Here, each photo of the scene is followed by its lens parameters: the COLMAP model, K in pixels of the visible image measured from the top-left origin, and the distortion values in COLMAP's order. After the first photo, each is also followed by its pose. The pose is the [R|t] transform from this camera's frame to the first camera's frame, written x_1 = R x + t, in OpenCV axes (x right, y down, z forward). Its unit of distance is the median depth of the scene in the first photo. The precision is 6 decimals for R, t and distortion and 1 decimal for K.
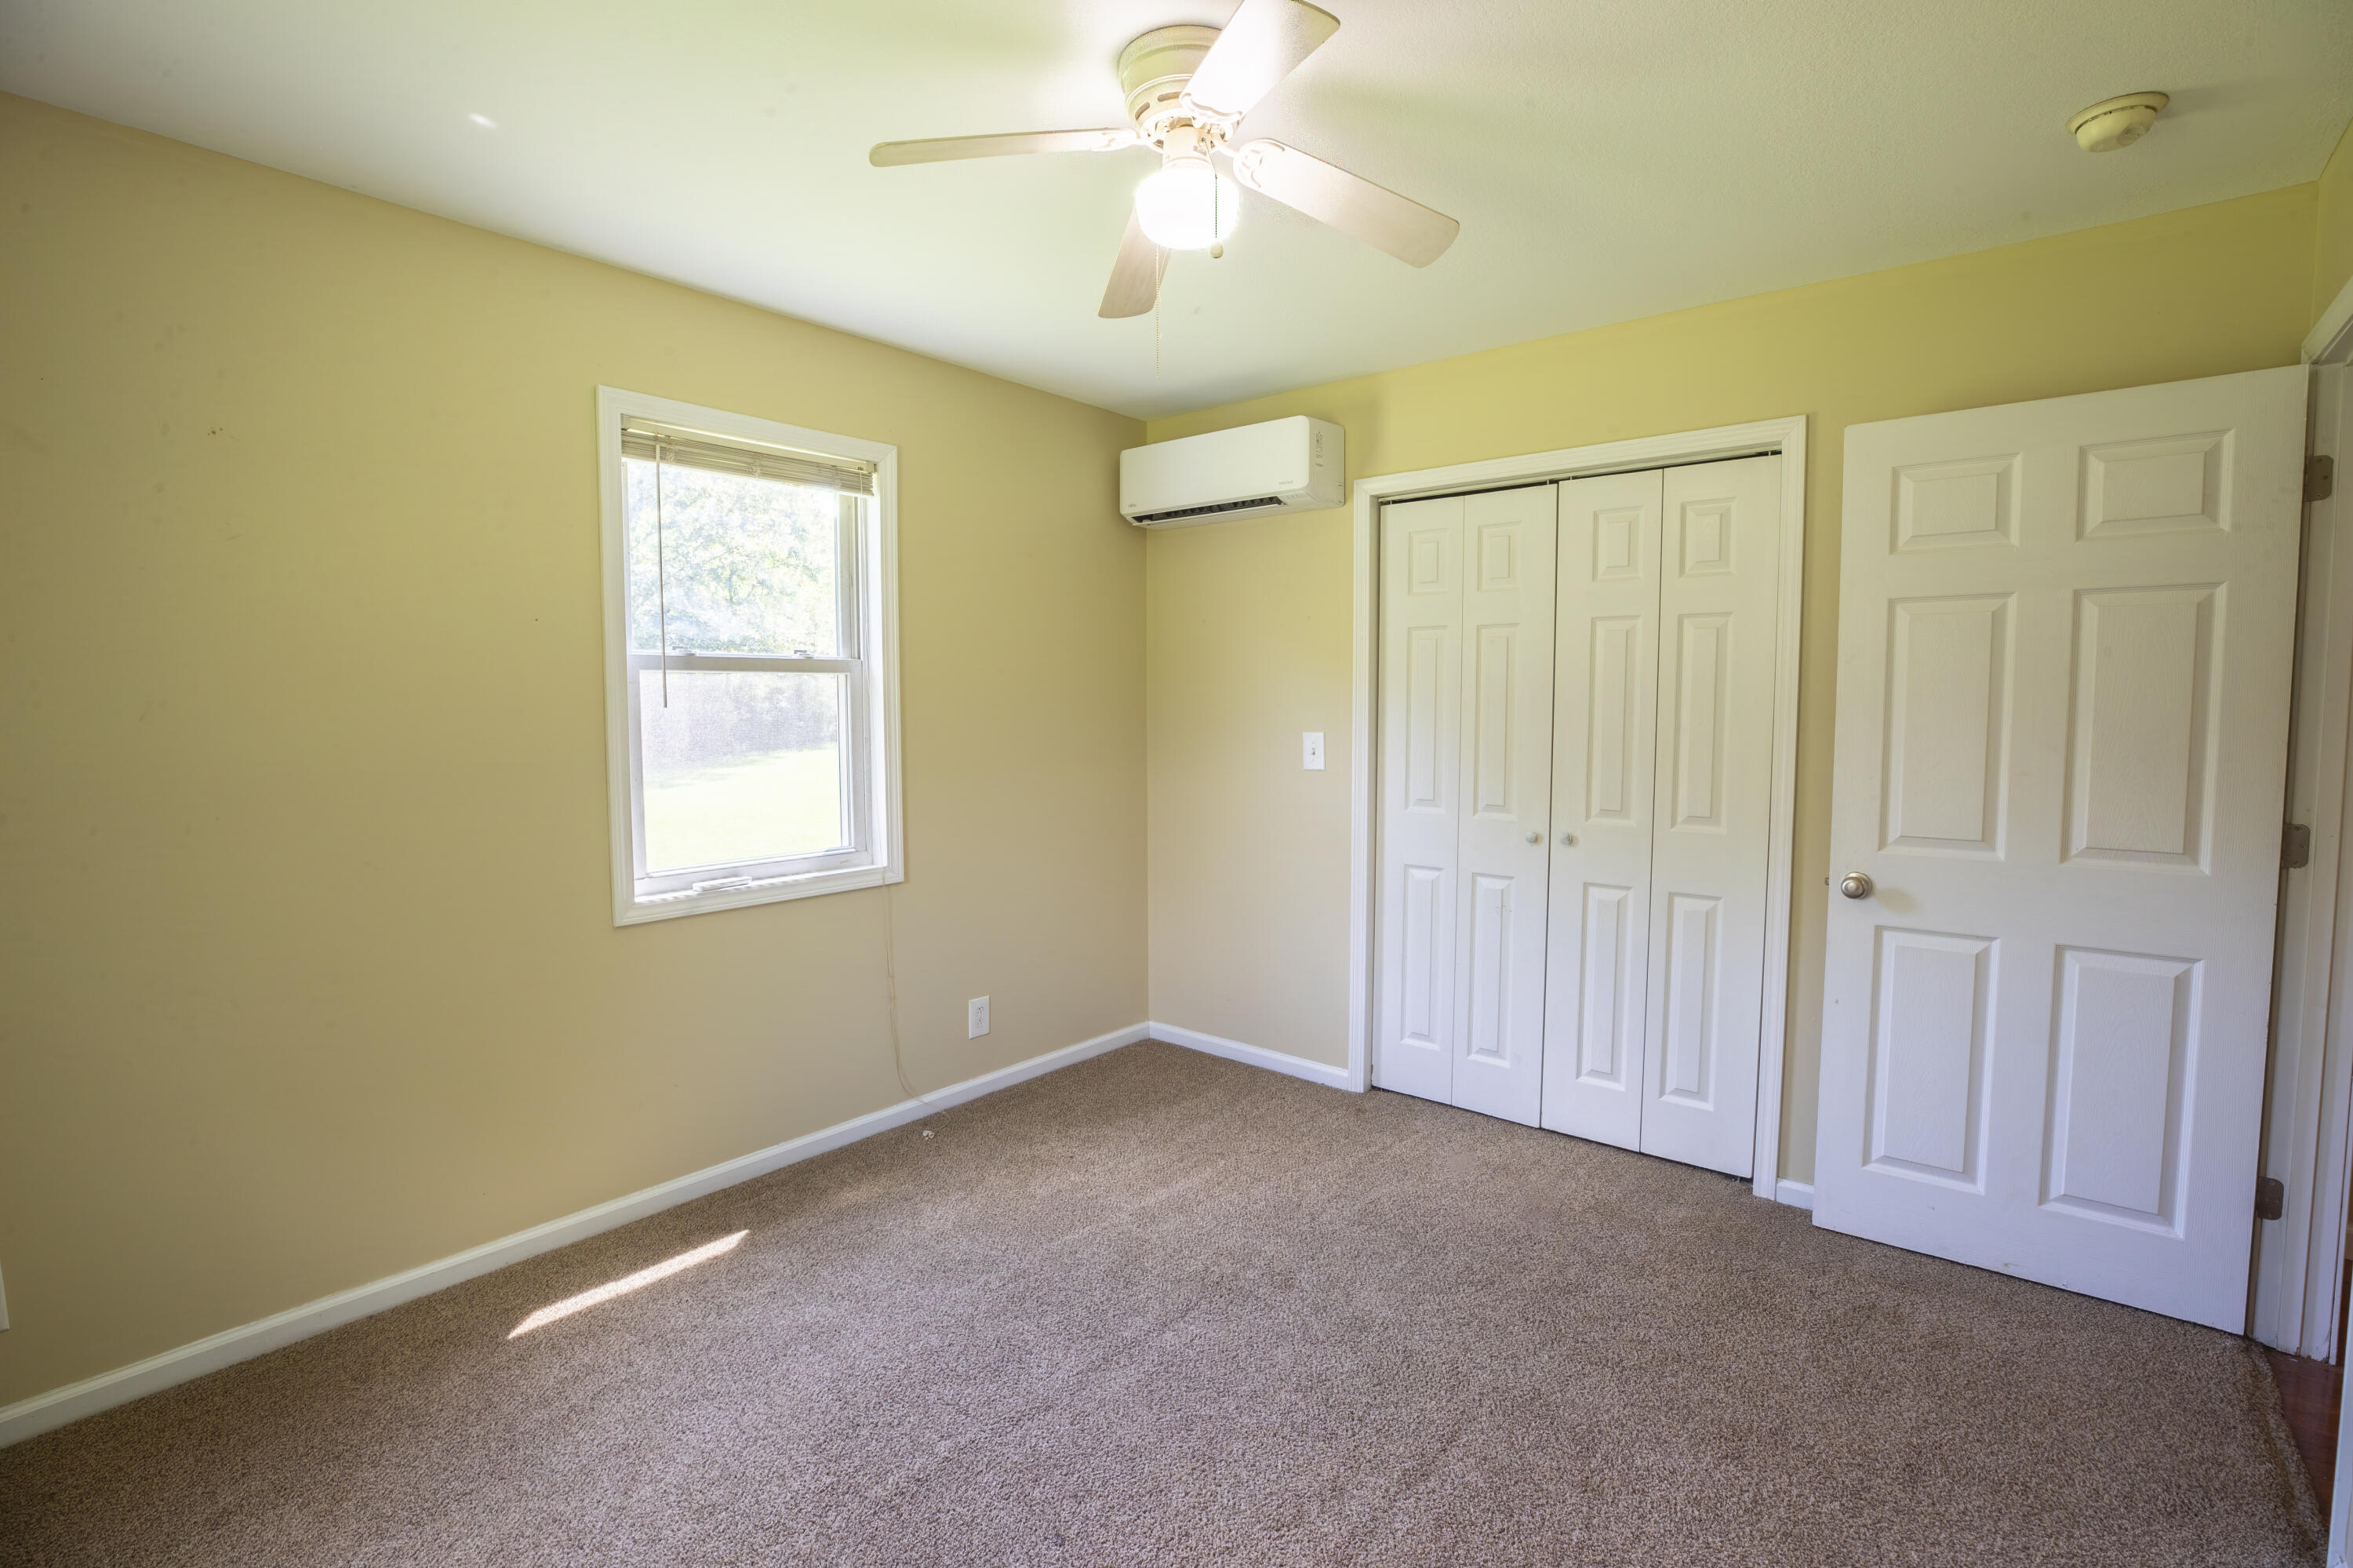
lens RADIAL K [[1090.9, 0, 1176.5], [0, 1090.9, 784.0], [0, 0, 1]] dist [-0.033821, 0.009241]
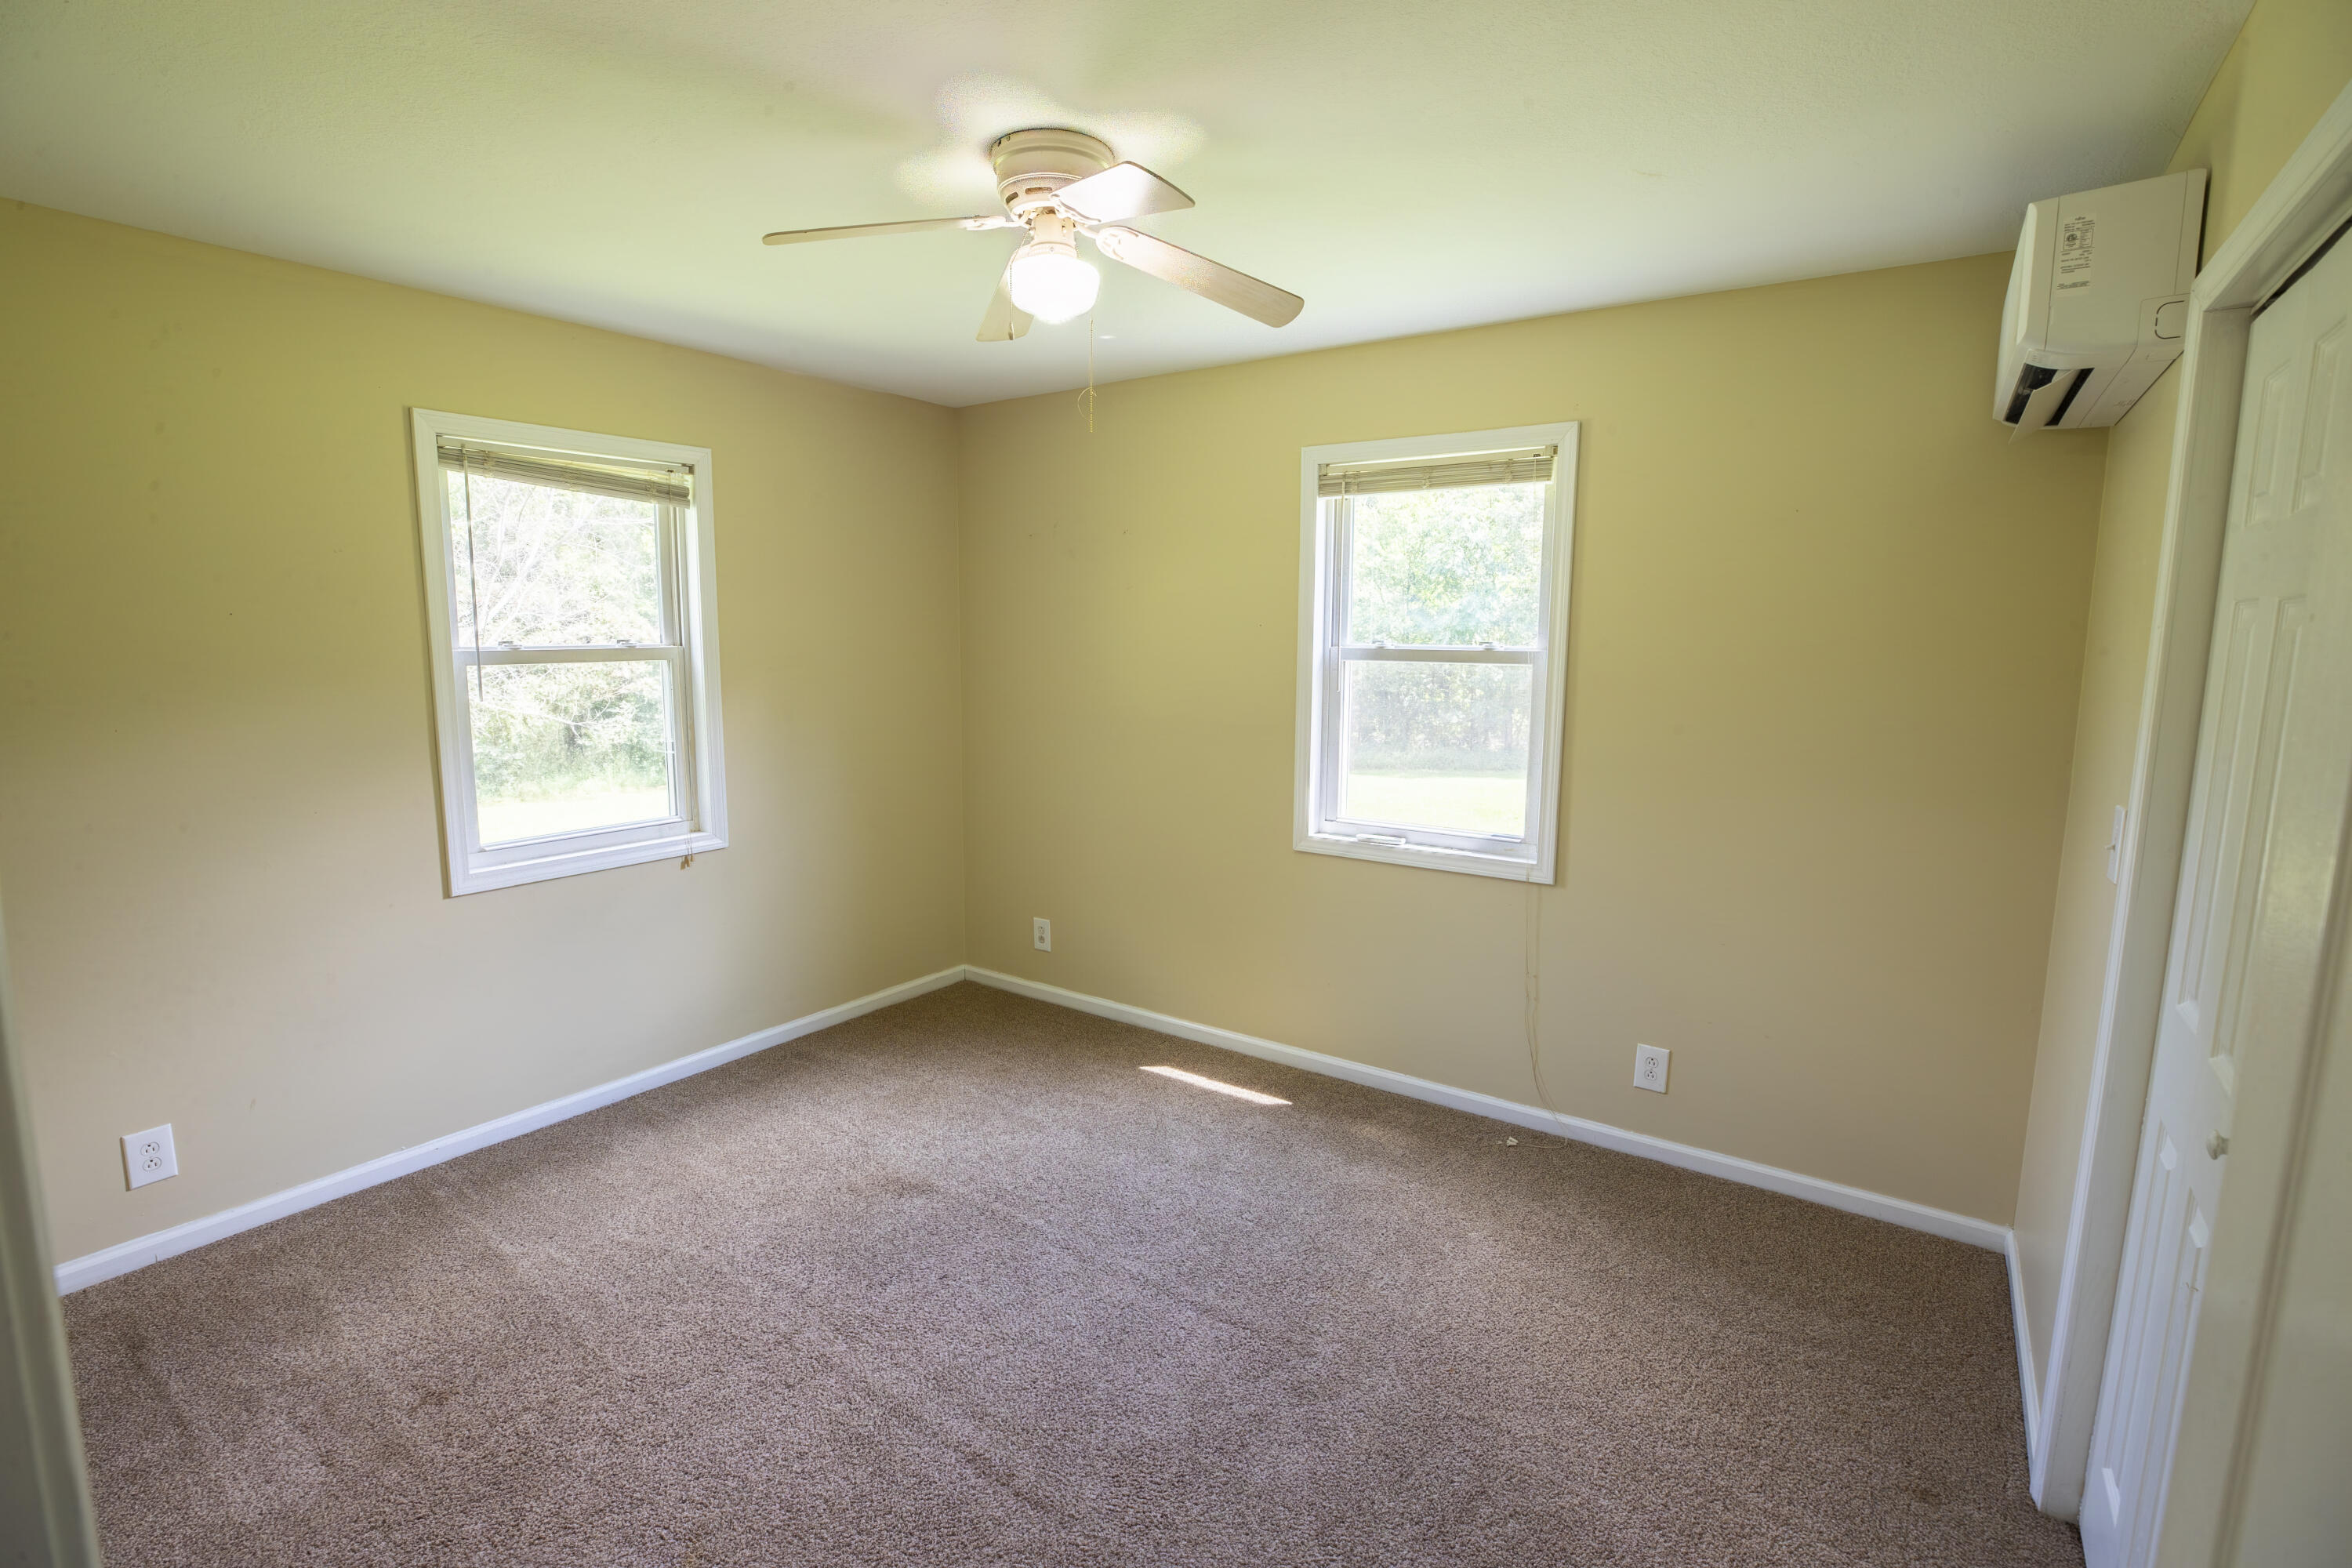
lens RADIAL K [[1076.2, 0, 1187.3], [0, 1076.2, 786.8], [0, 0, 1]] dist [-0.053318, 0.014331]
pose [[0.087327, 0.137640, -0.986625, 0.764489], [-0.094790, 0.987063, 0.129311, -0.103418], [0.991660, 0.082230, 0.099244, 0.704222]]
